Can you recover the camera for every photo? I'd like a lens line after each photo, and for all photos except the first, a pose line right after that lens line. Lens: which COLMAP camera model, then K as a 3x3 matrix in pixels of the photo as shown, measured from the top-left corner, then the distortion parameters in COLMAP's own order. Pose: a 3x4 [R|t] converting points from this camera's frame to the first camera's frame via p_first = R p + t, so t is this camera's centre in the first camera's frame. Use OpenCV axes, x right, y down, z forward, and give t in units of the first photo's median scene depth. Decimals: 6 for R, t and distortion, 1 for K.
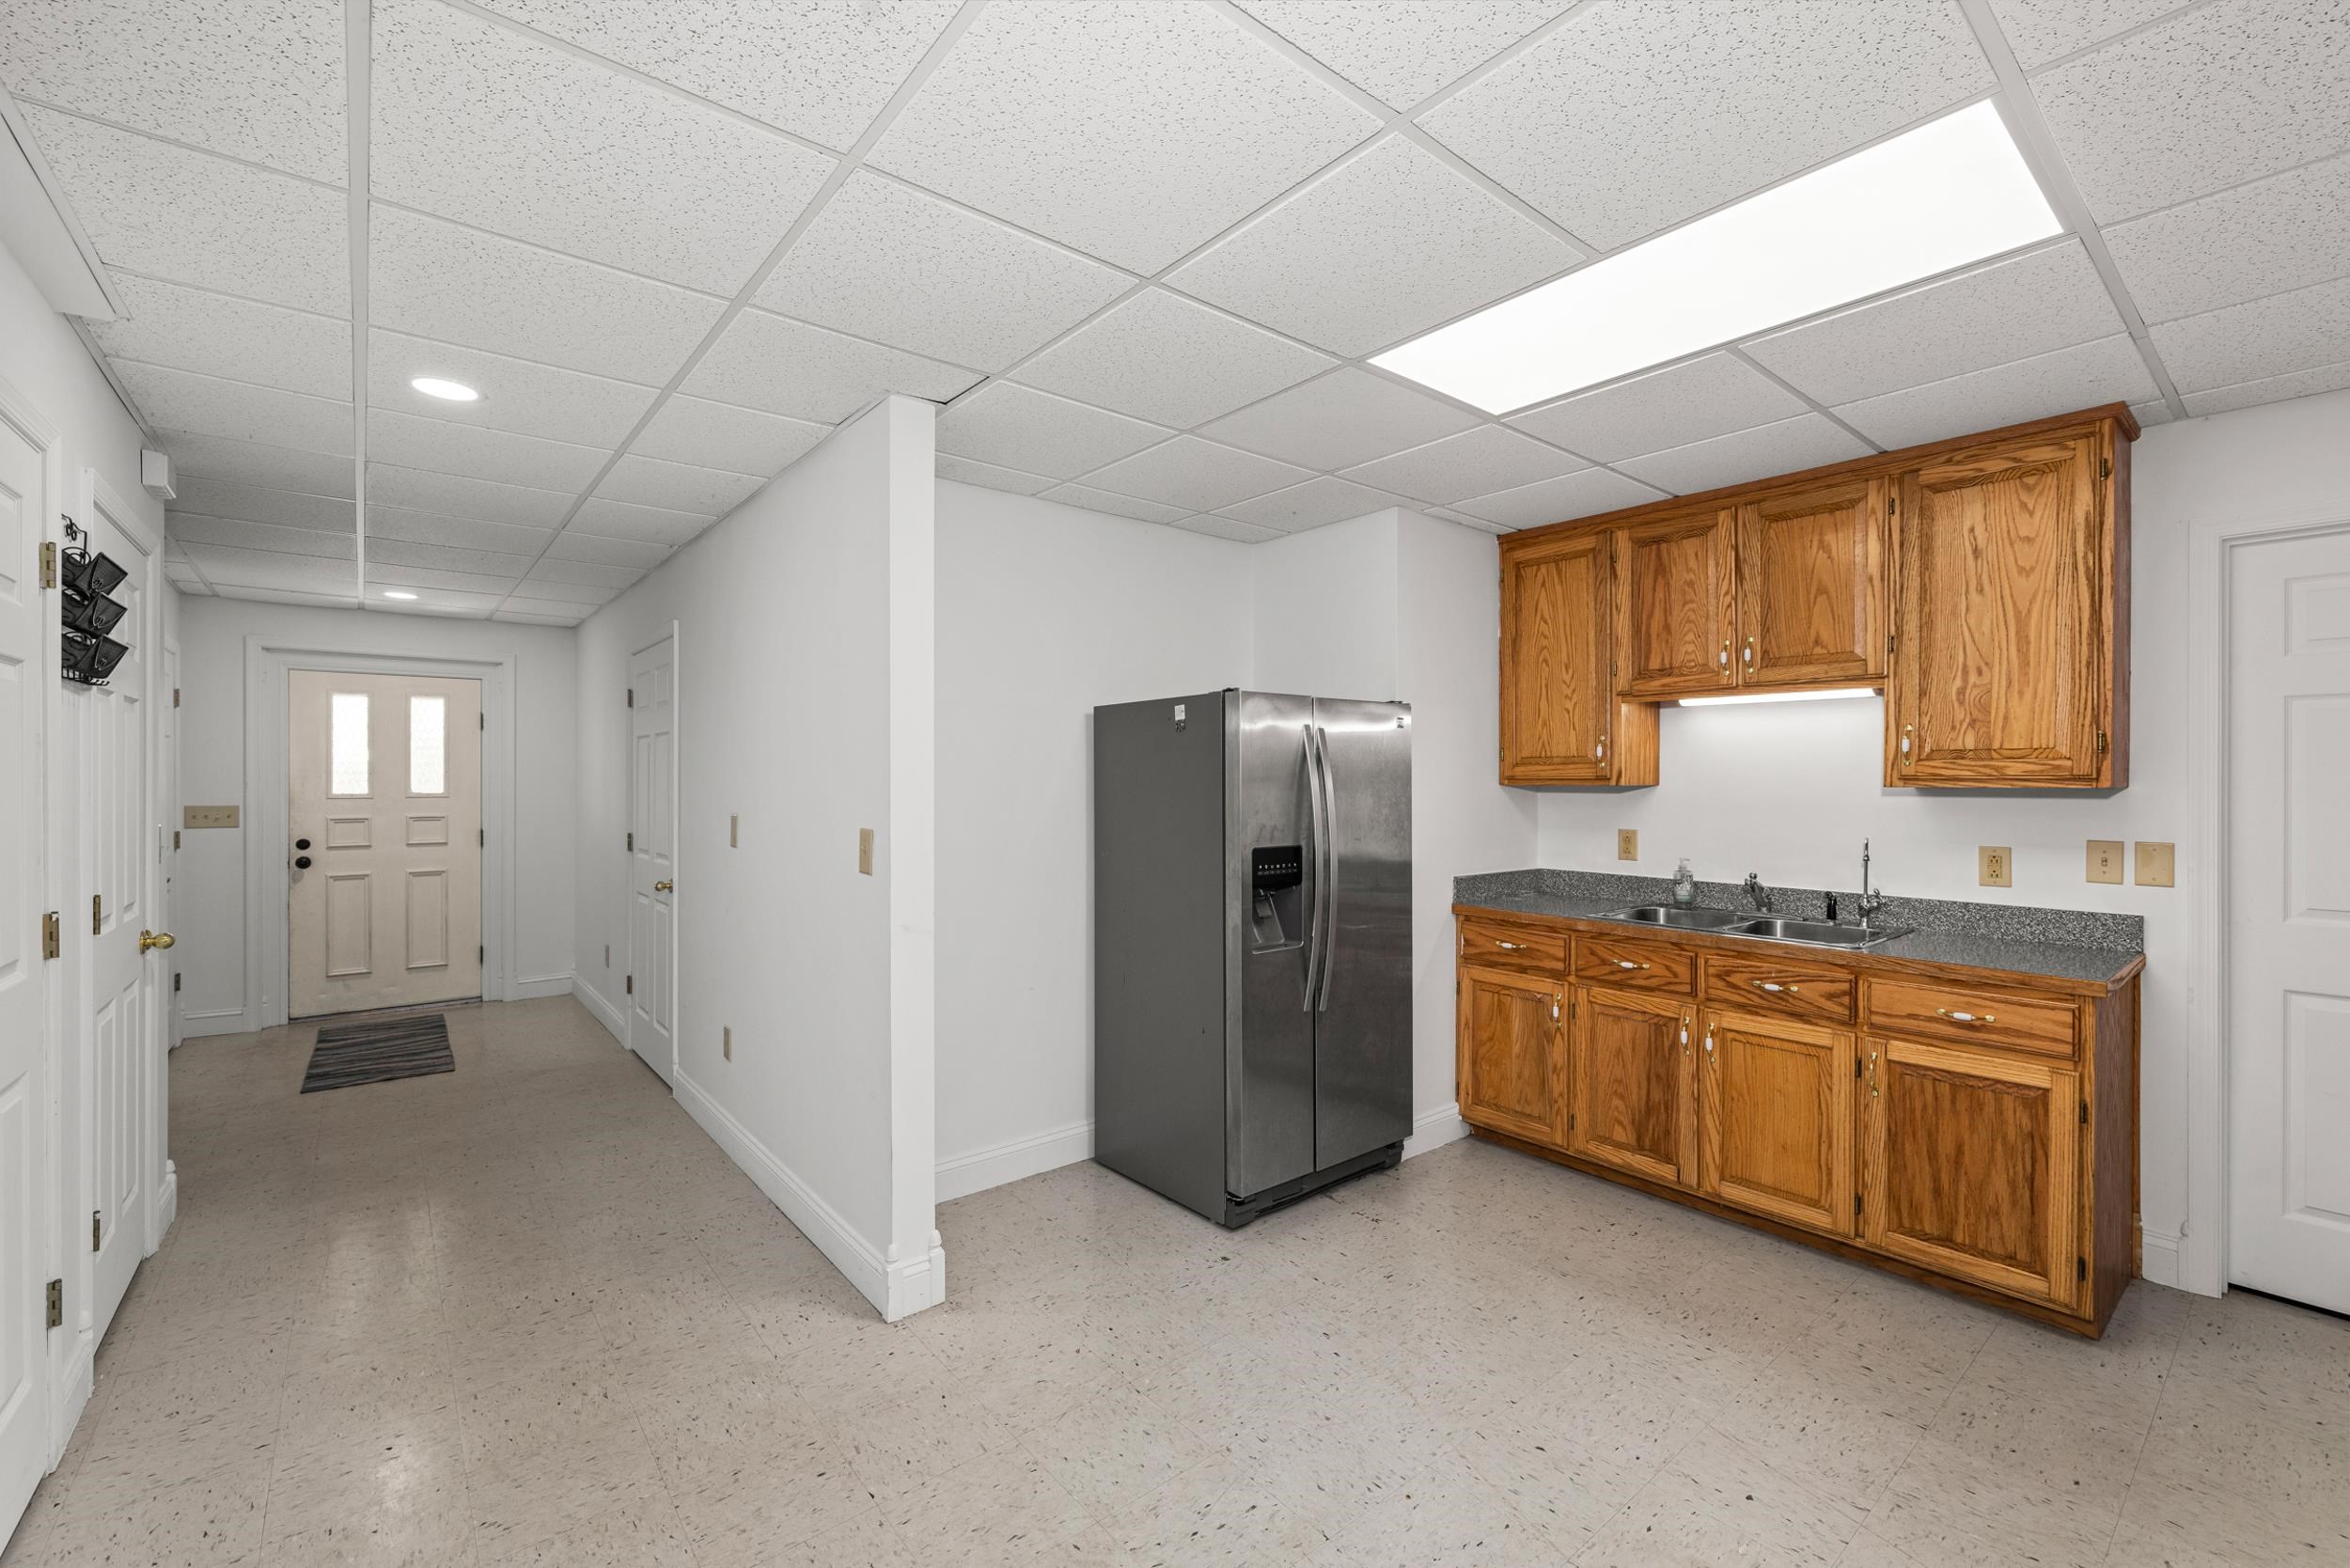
lens RADIAL K [[992.5, 0, 1175.9], [0, 992.5, 780.4], [0, 0, 1]] dist [-0.001235, 0.001309]
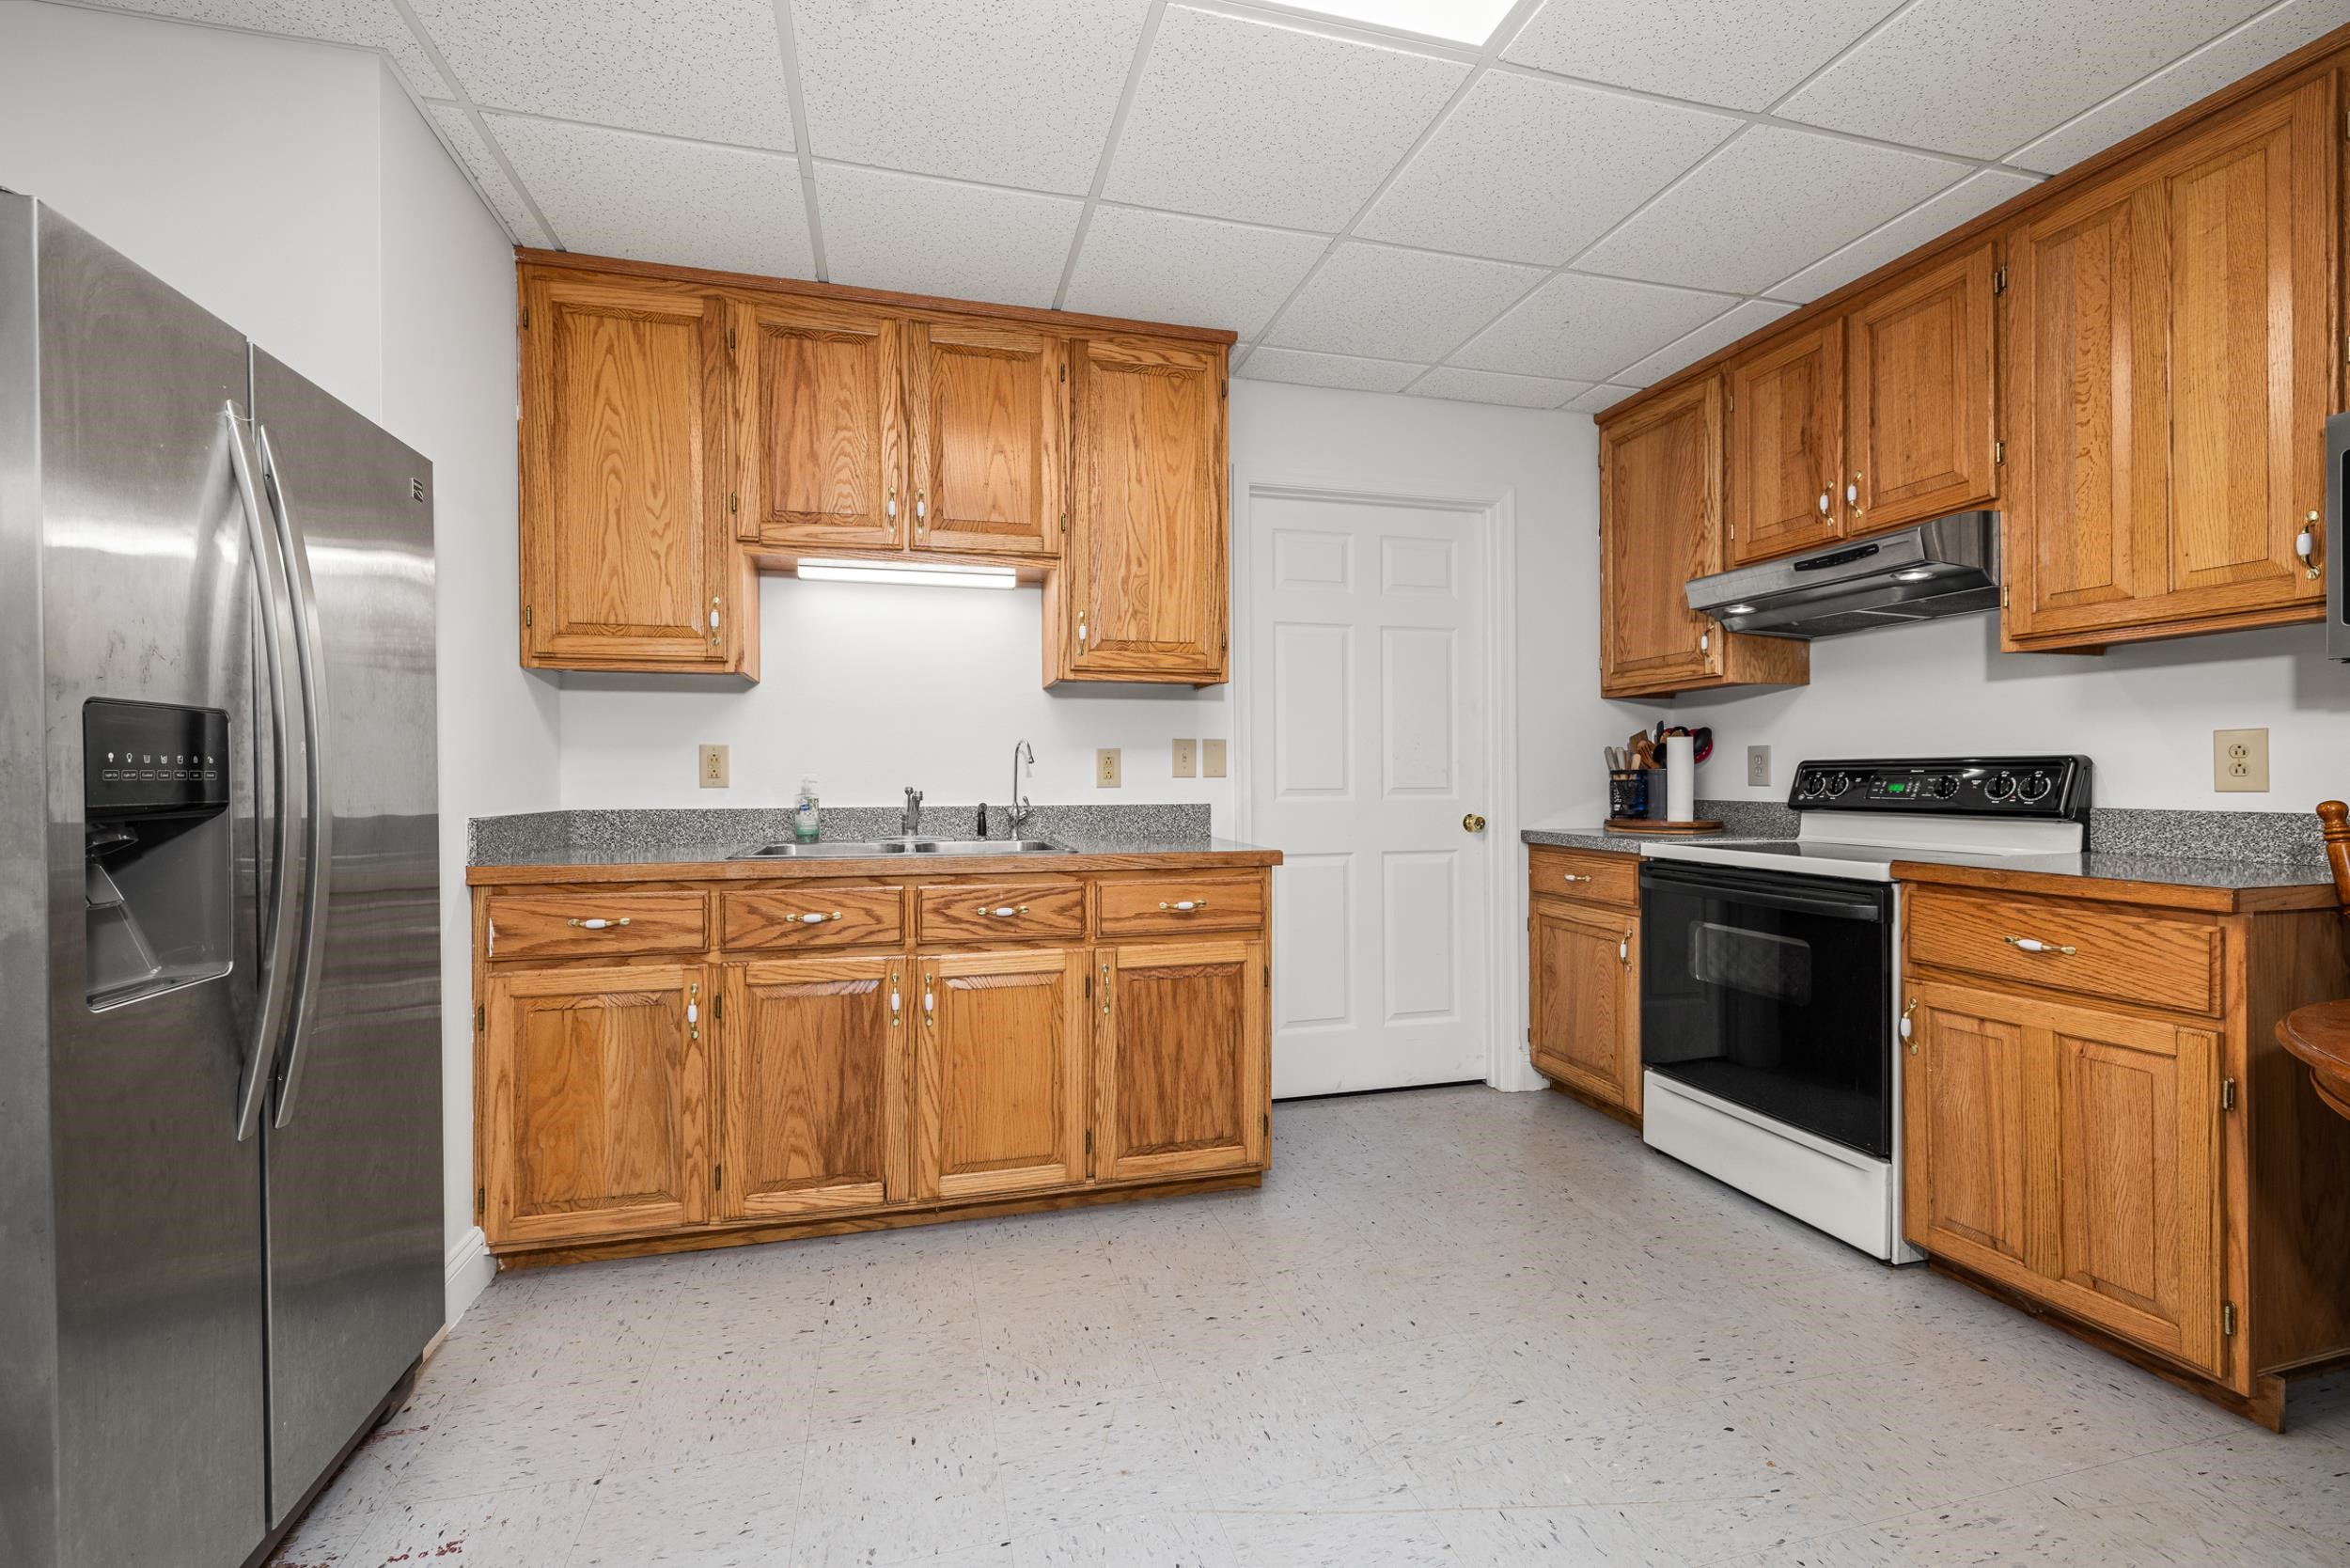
lens RADIAL K [[992.5, 0, 1165.5], [0, 992.5, 780.3], [0, 0, 1]] dist [-0.001235, 0.001309]
pose [[0.415303, -0.006502, 0.909660, -0.071825], [0.008284, 0.999960, 0.003366, 0.093407], [-0.909645, 0.006138, 0.415340, 0.507867]]
